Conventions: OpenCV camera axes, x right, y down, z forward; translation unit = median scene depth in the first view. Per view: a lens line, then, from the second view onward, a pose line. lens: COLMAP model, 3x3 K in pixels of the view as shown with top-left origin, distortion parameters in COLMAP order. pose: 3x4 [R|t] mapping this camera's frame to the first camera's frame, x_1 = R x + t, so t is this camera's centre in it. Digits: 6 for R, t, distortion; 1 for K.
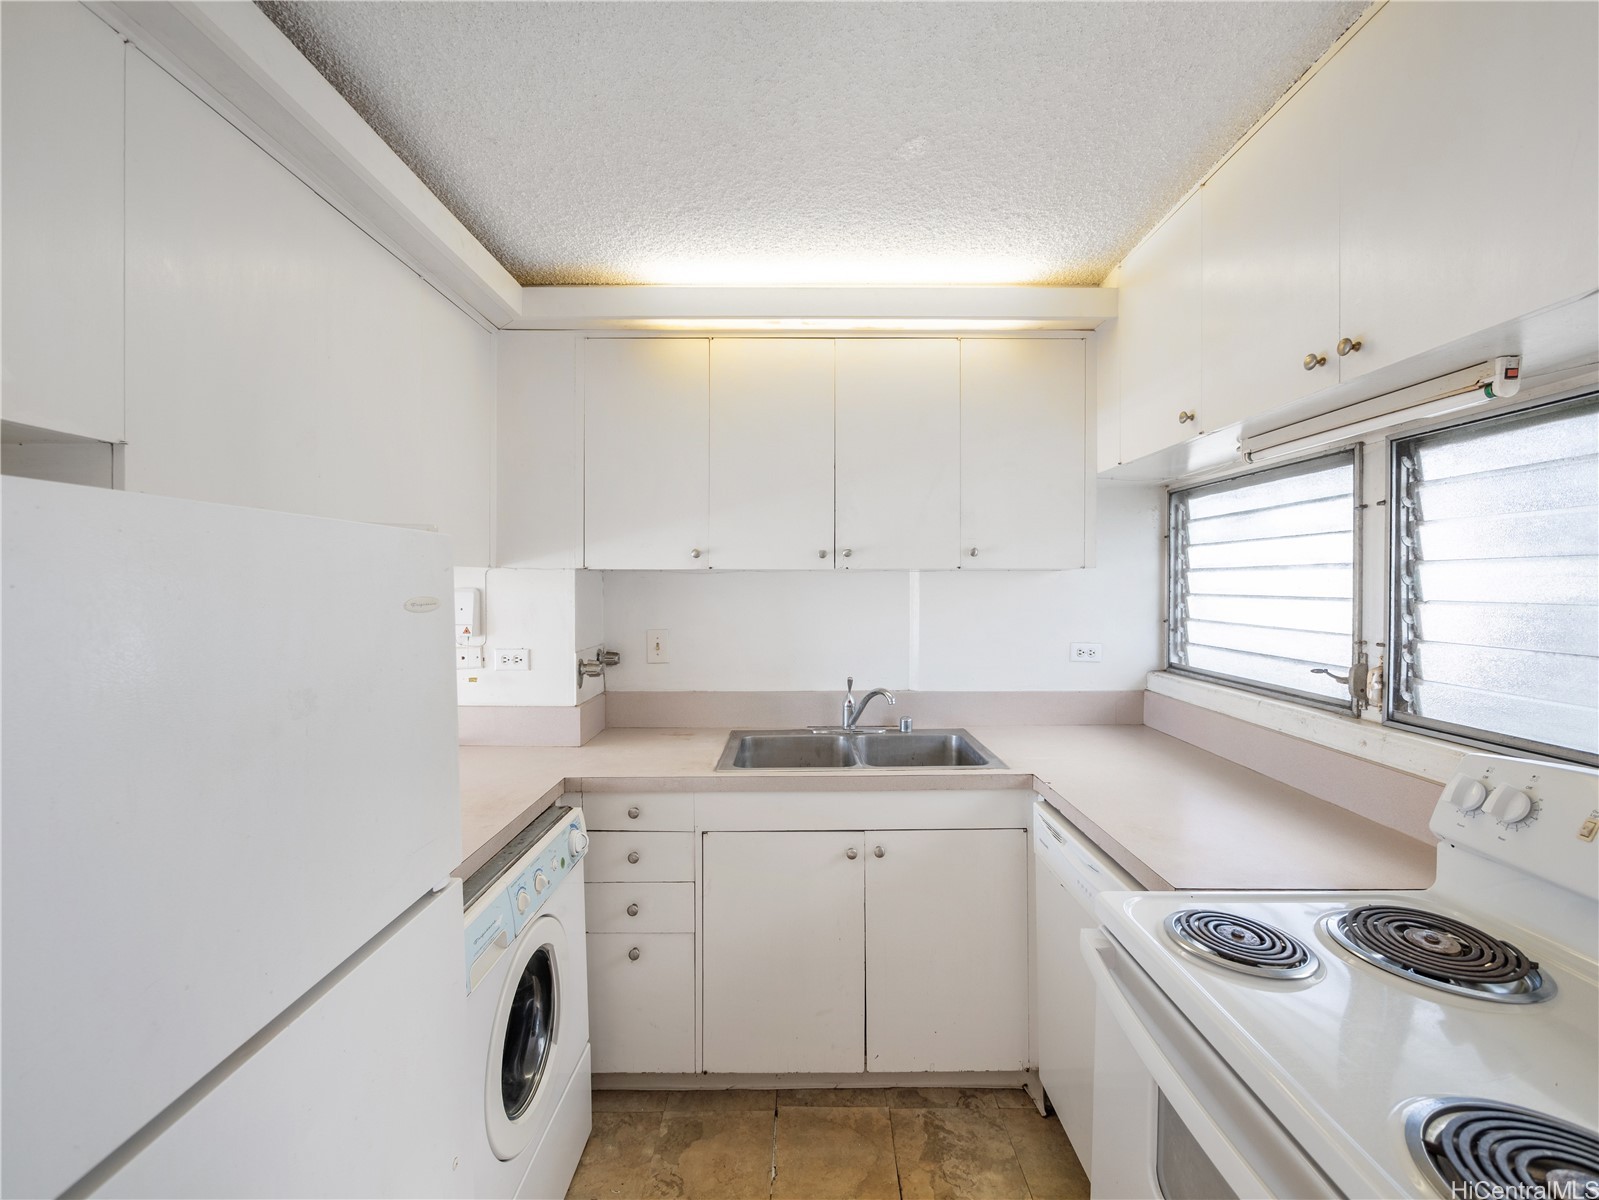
lens RADIAL K [[672.2, 0, 804.0], [0, 672.2, 591.3], [0, 0, 1]] dist [-0.004678, 0.000268]
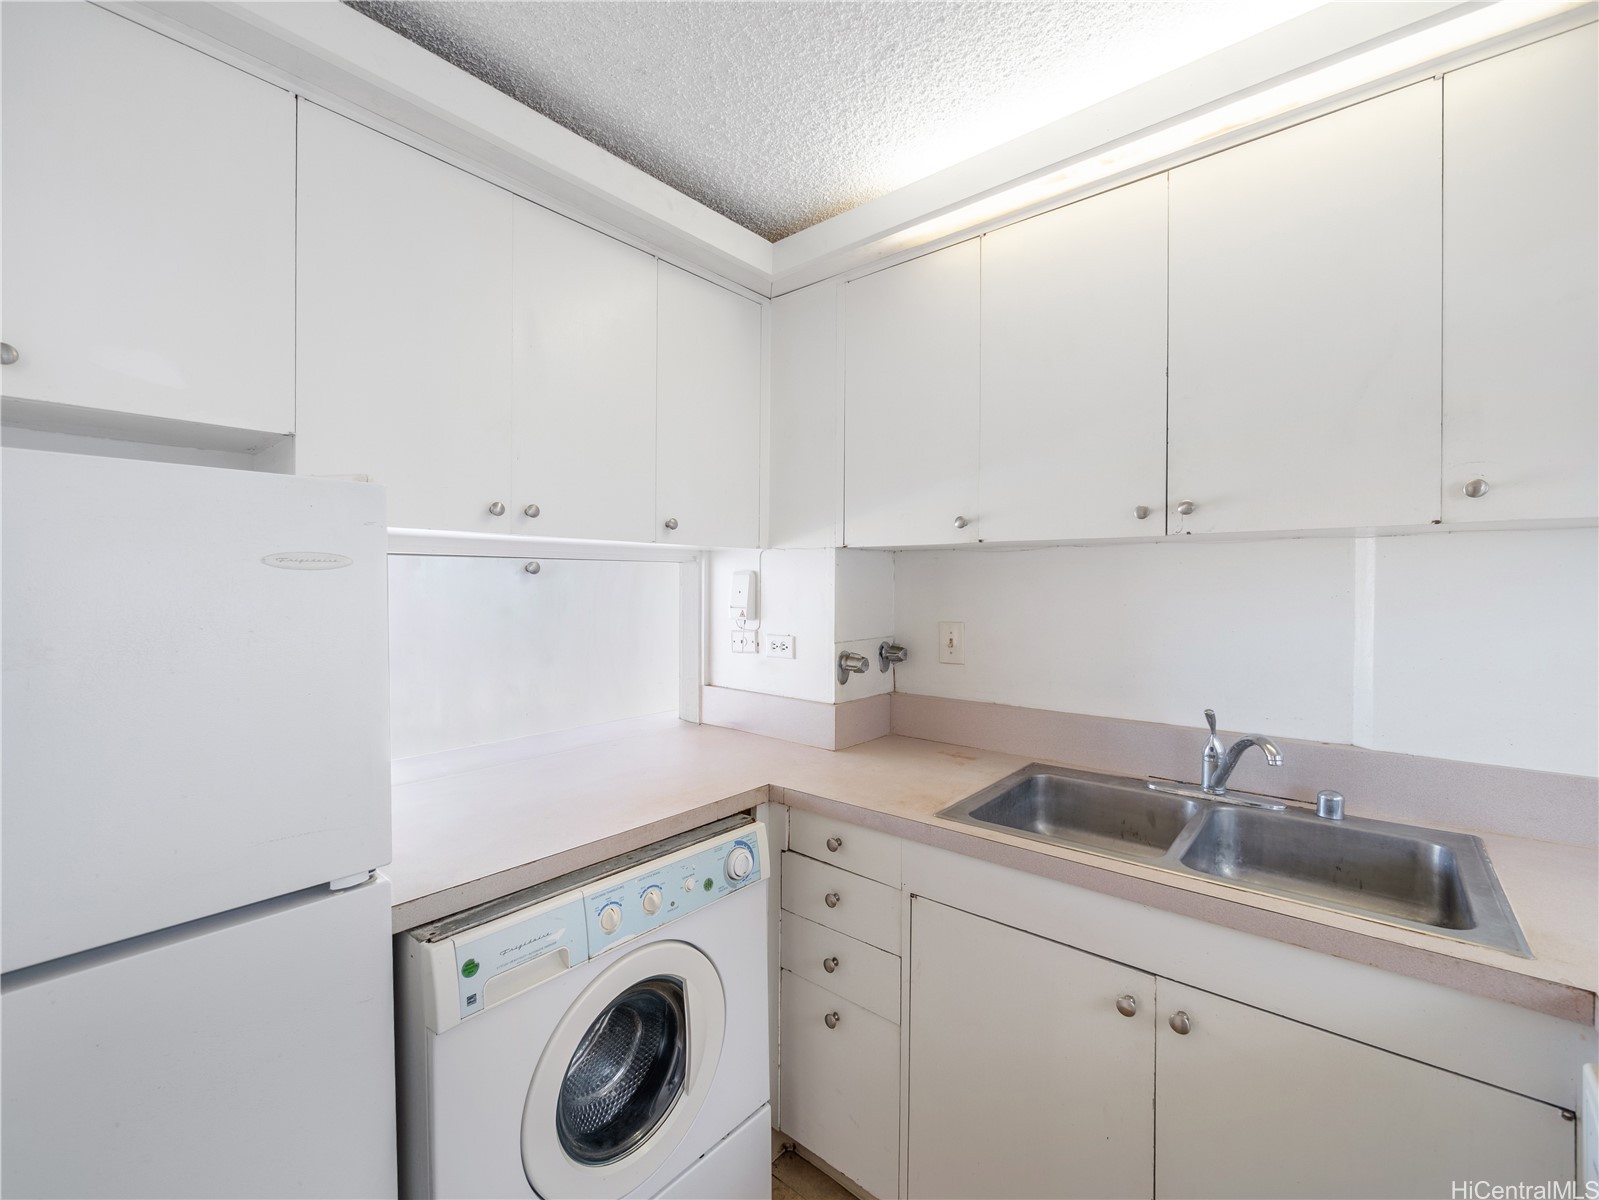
lens RADIAL K [[670.0, 0, 807.5], [0, 670.0, 591.0], [0, 0, 1]] dist [-0.006667, 0.000588]
pose [[0.758569, 0.008694, -0.651534, 0.210380], [-0.008659, 0.999957, 0.003262, 0.021191], [0.651535, 0.003167, 0.758612, 0.322568]]
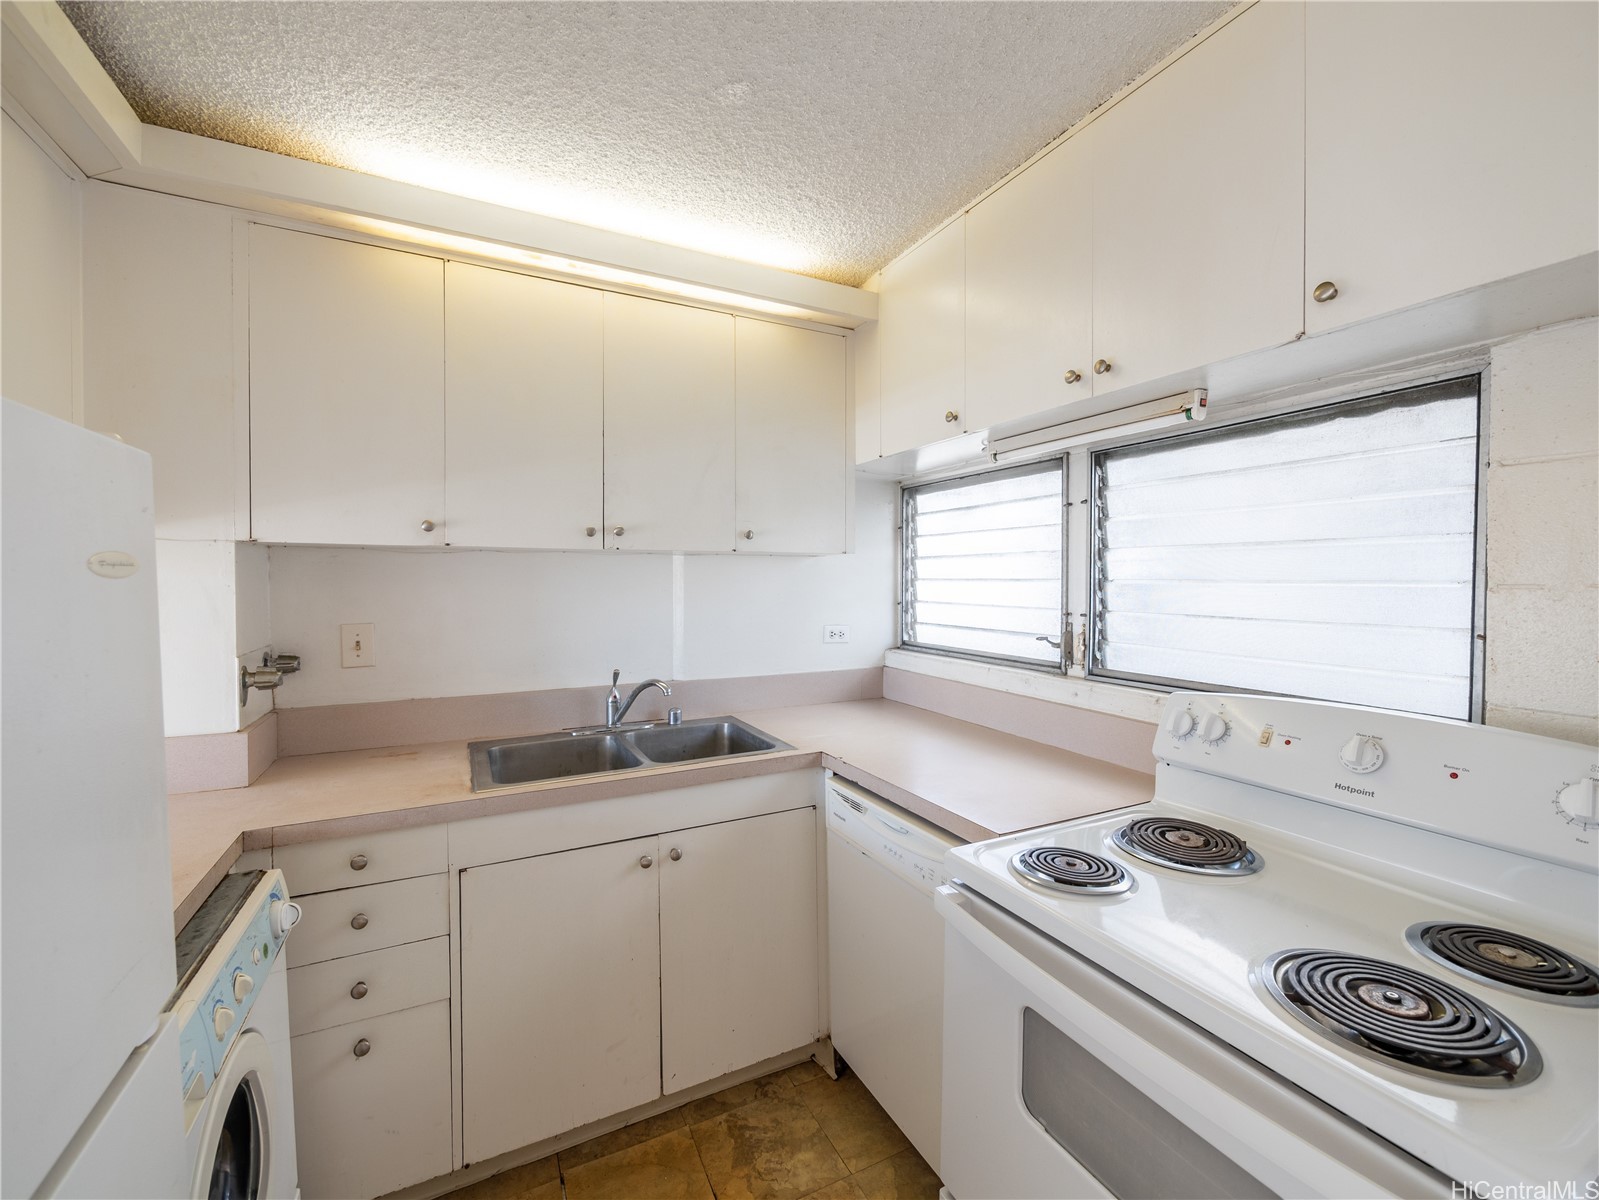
lens RADIAL K [[670.0, 0, 807.5], [0, 670.0, 591.0], [0, 0, 1]] dist [-0.006667, 0.000588]
pose [[0.890938, -0.006414, 0.454080, -0.124094], [0.003227, 0.999964, 0.007793, 0.017468], [-0.454114, -0.005478, 0.890927, 0.089712]]
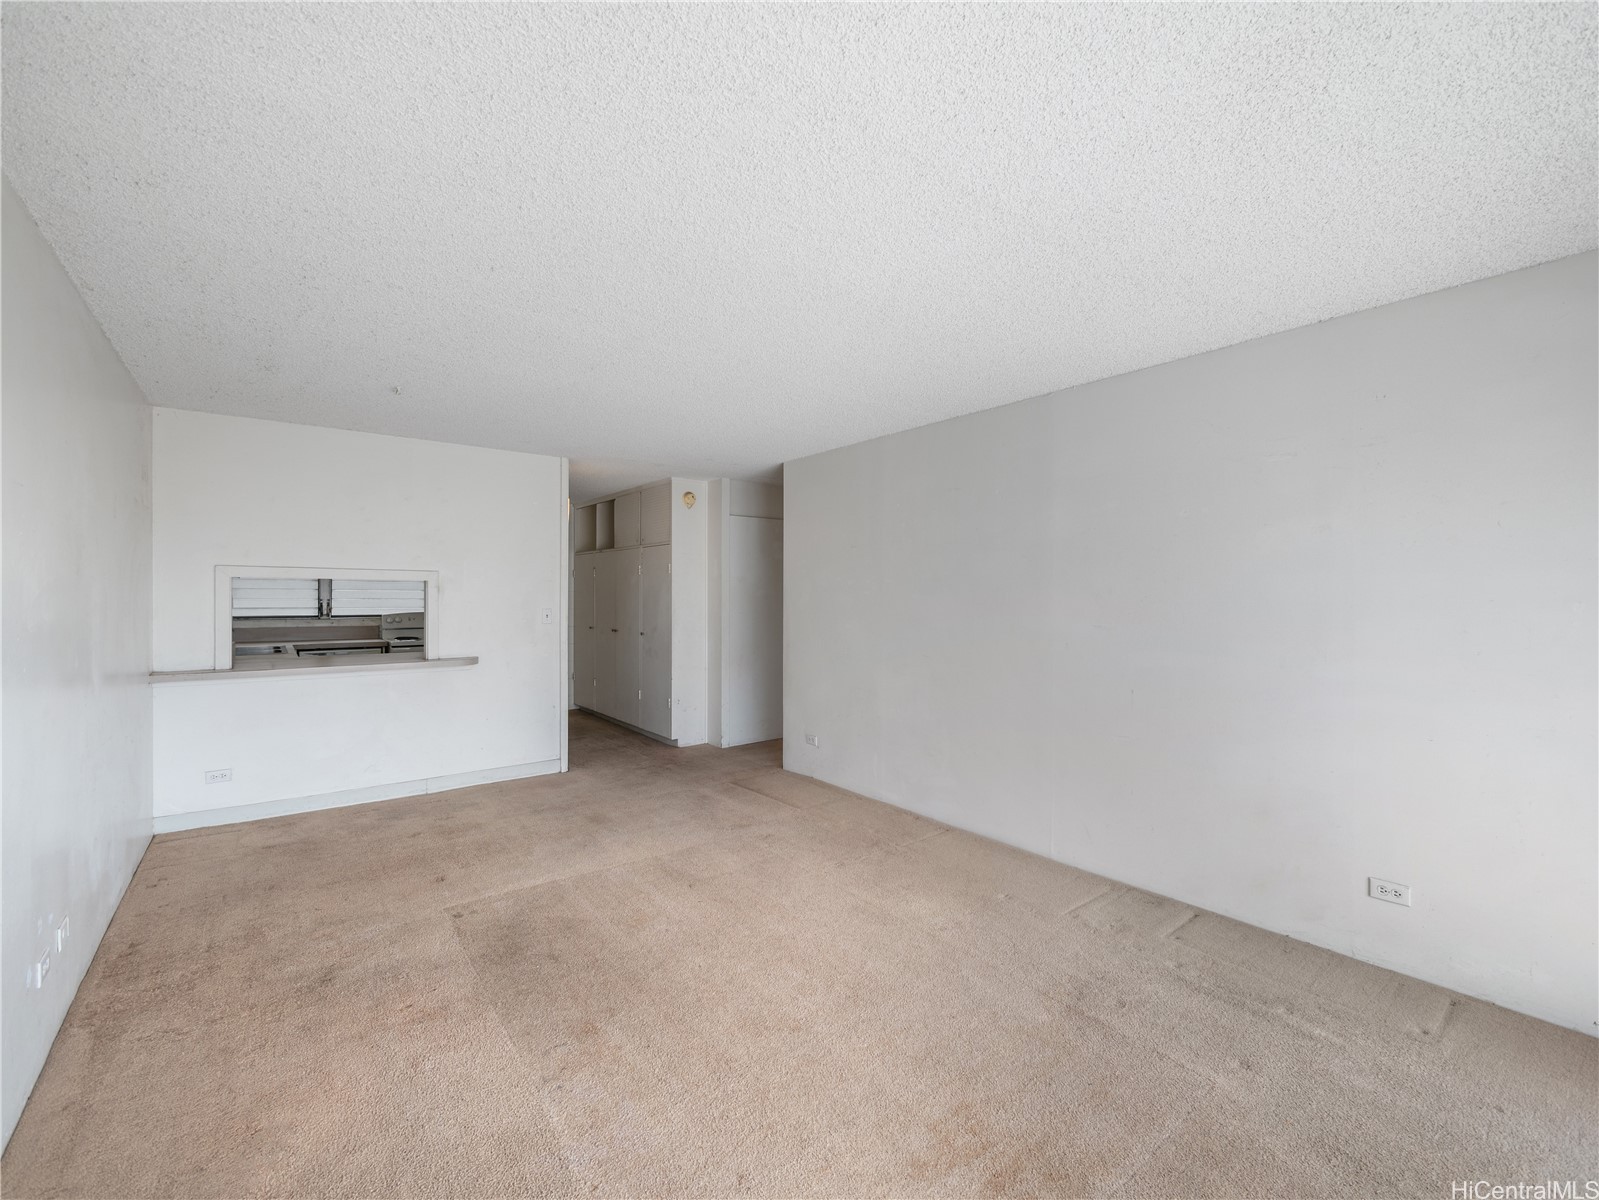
lens RADIAL K [[672.2, 0, 804.0], [0, 672.2, 591.3], [0, 0, 1]] dist [-0.004678, 0.000268]
pose [[-0.619872, 0.005250, 0.784686, -3.215438], [0.007270, 0.999973, -0.000947, 0.038308], [-0.784669, 0.005118, -0.619893, 0.945219]]
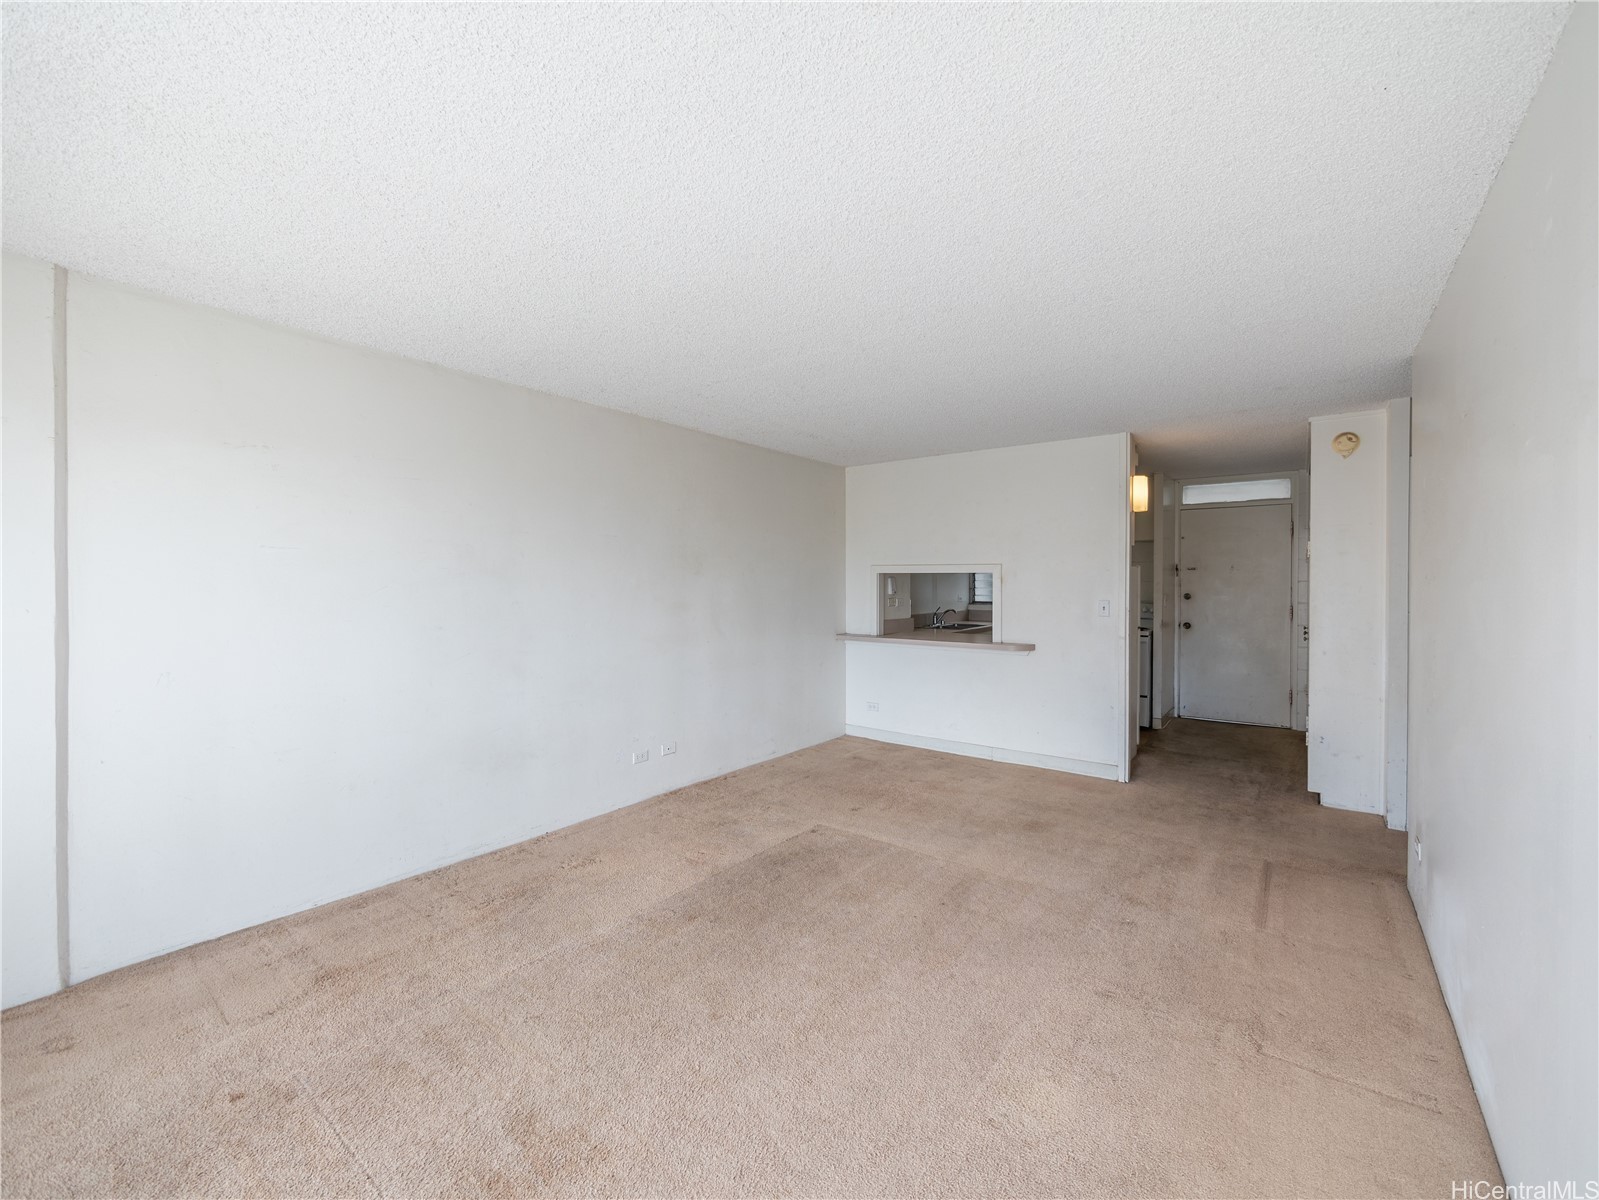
lens RADIAL K [[672.4, 0, 802.9], [0, 672.4, 589.0], [0, 0, 1]] dist [-0.011066, 0.000737]
pose [[0.613660, -0.003267, 0.789564, -3.126154], [0.005899, 0.999983, -0.000447, 0.048862], [-0.789549, 0.004931, 0.613668, -0.472476]]
